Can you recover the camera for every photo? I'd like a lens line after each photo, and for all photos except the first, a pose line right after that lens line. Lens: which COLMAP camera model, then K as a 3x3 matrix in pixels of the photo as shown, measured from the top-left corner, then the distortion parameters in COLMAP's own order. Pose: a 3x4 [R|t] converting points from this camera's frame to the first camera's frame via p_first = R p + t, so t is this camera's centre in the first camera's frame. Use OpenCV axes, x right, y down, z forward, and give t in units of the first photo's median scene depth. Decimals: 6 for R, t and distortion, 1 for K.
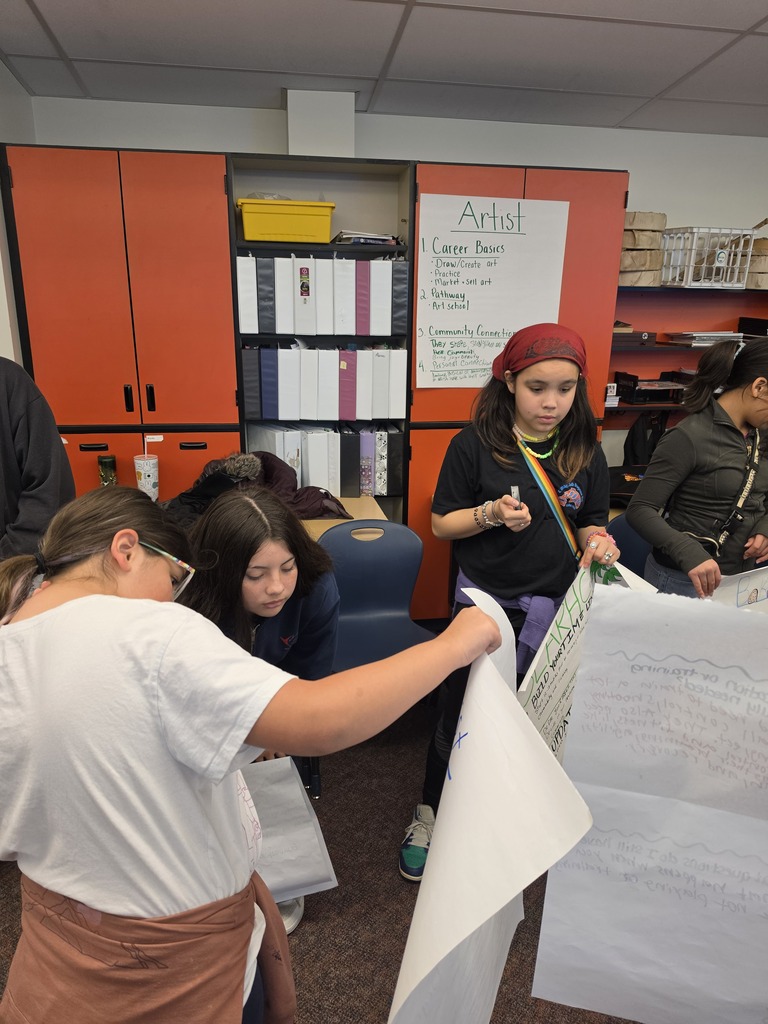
lens RADIAL K [[703.6, 0, 386.0], [0, 703.6, 516.7], [0, 0, 1]] dist [0.096314, -0.132894]
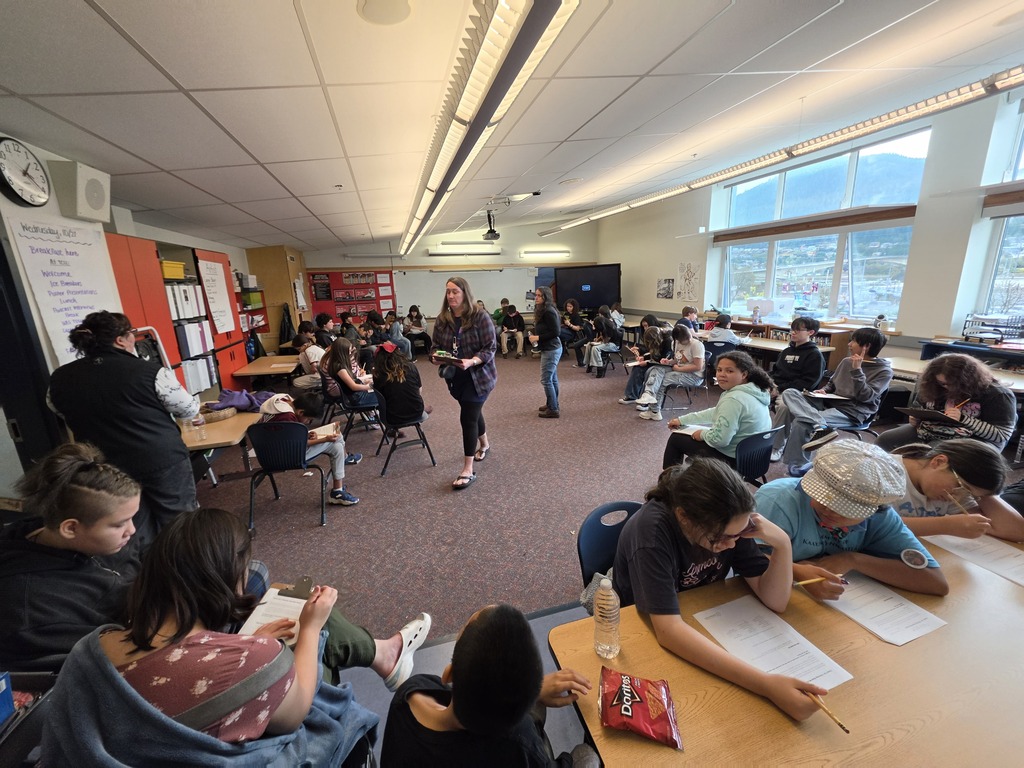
lens RADIAL K [[410.9, 0, 515.7], [0, 410.9, 379.4], [0, 0, 1]] dist [0.001608, -0.000343]
pose [[-0.123132, -0.241476, 0.962563, -1.522326], [0.320668, 0.908231, 0.268866, -0.097102], [-0.939154, 0.341769, -0.034399, 0.138737]]
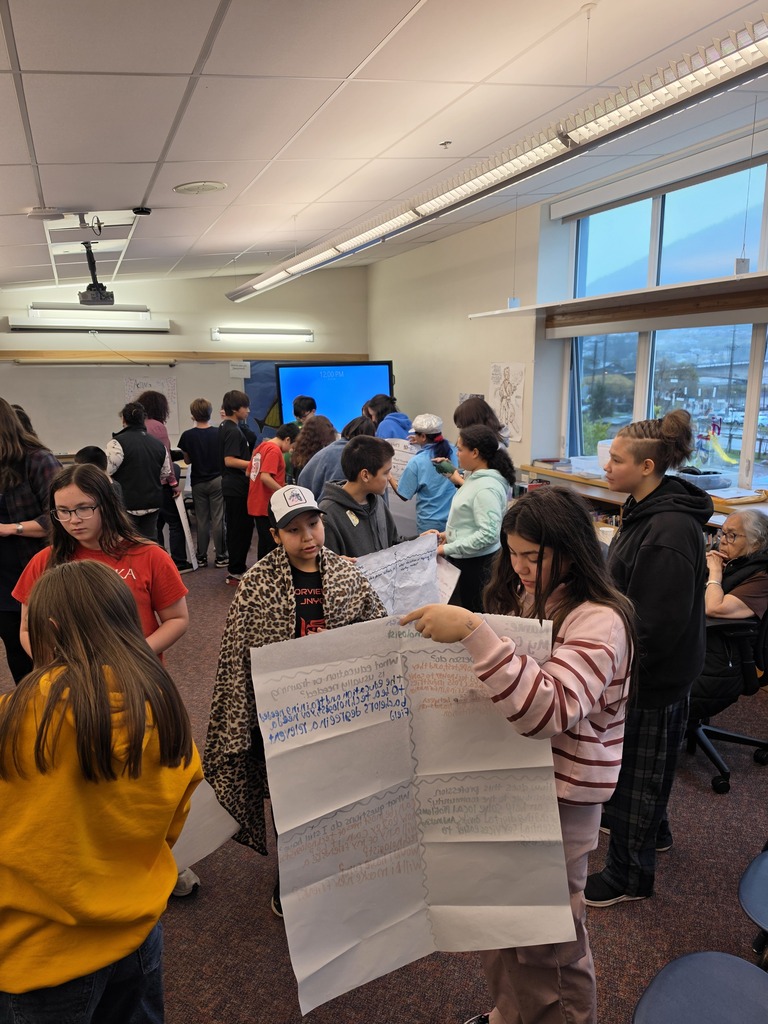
lens RADIAL K [[710.9, 0, 401.2], [0, 710.9, 533.0], [0, 0, 1]] dist [0.078150, -0.139718]
pose [[-0.243427, -0.225797, 0.943271, -1.203074], [0.286330, 0.912452, 0.292312, 0.004603], [-0.926692, 0.341243, -0.157463, -0.373882]]
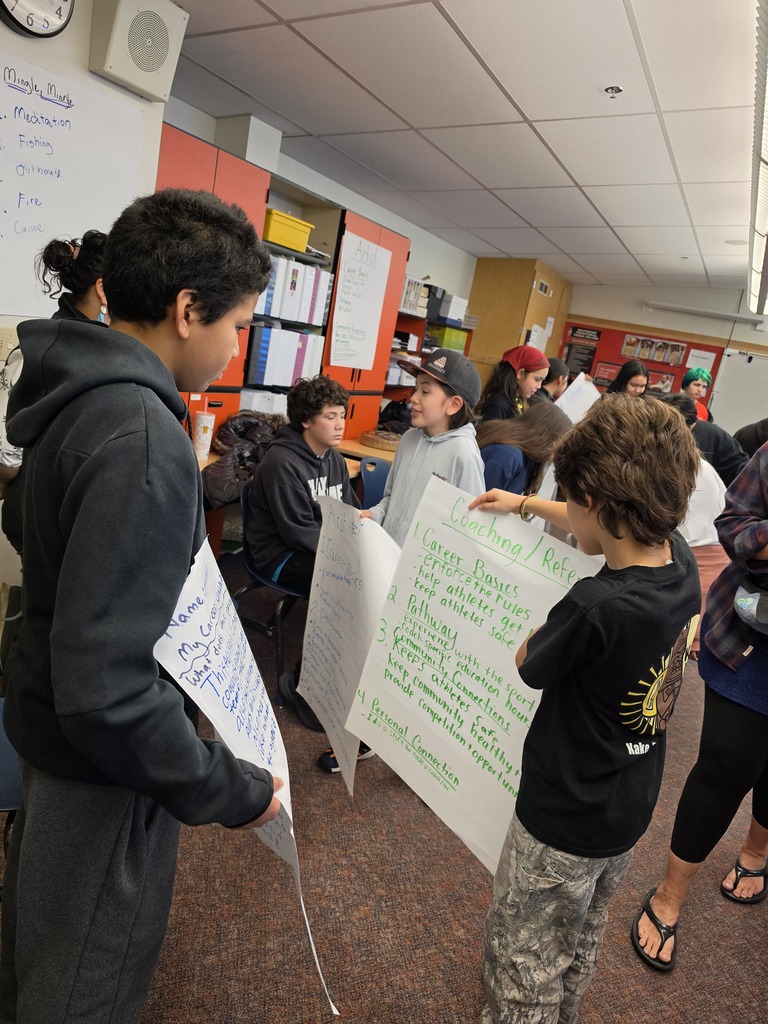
lens RADIAL K [[720.2, 0, 386.8], [0, 720.2, 524.5], [0, 0, 1]] dist [0.082323, -0.138256]
pose [[0.580671, -0.115115, 0.805959, -1.105300], [0.063291, 0.993340, 0.096279, -0.000351], [-0.811674, -0.004897, 0.584090, 0.073602]]
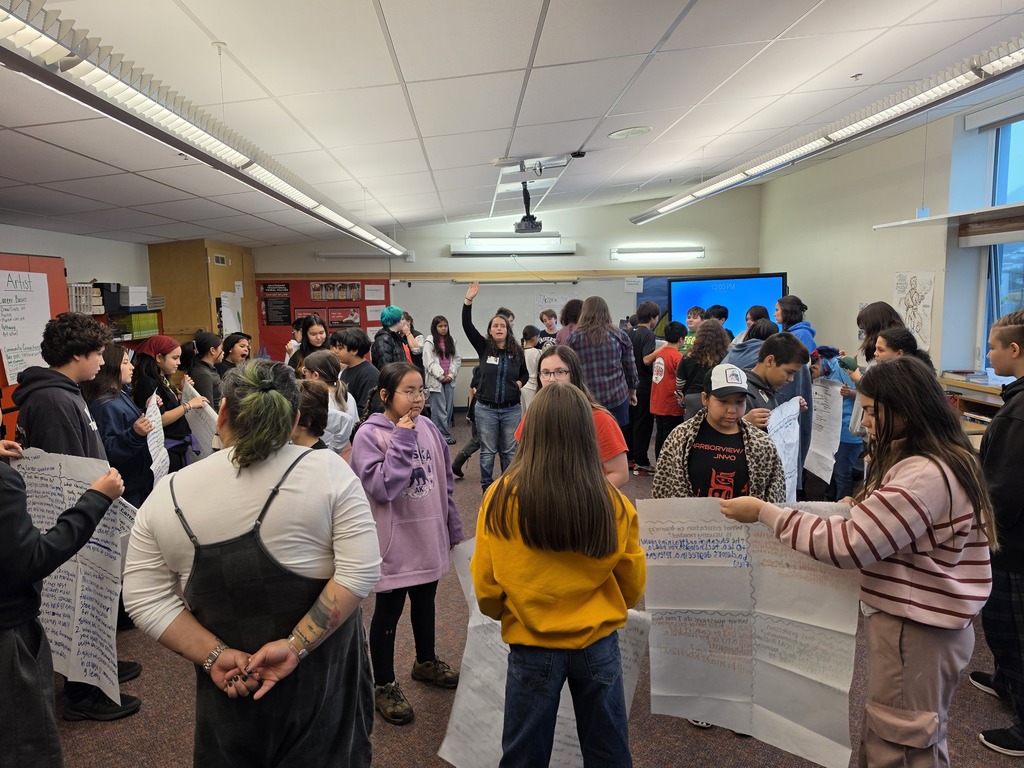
lens RADIAL K [[710.7, 0, 520.0], [0, 710.7, 383.0], [0, 0, 1]] dist [0.080190, -0.114450]
pose [[0.101934, -0.139468, 0.984966, -1.411848], [0.306553, 0.946343, 0.102274, -0.007865], [-0.946380, 0.291519, 0.139219, -0.275332]]
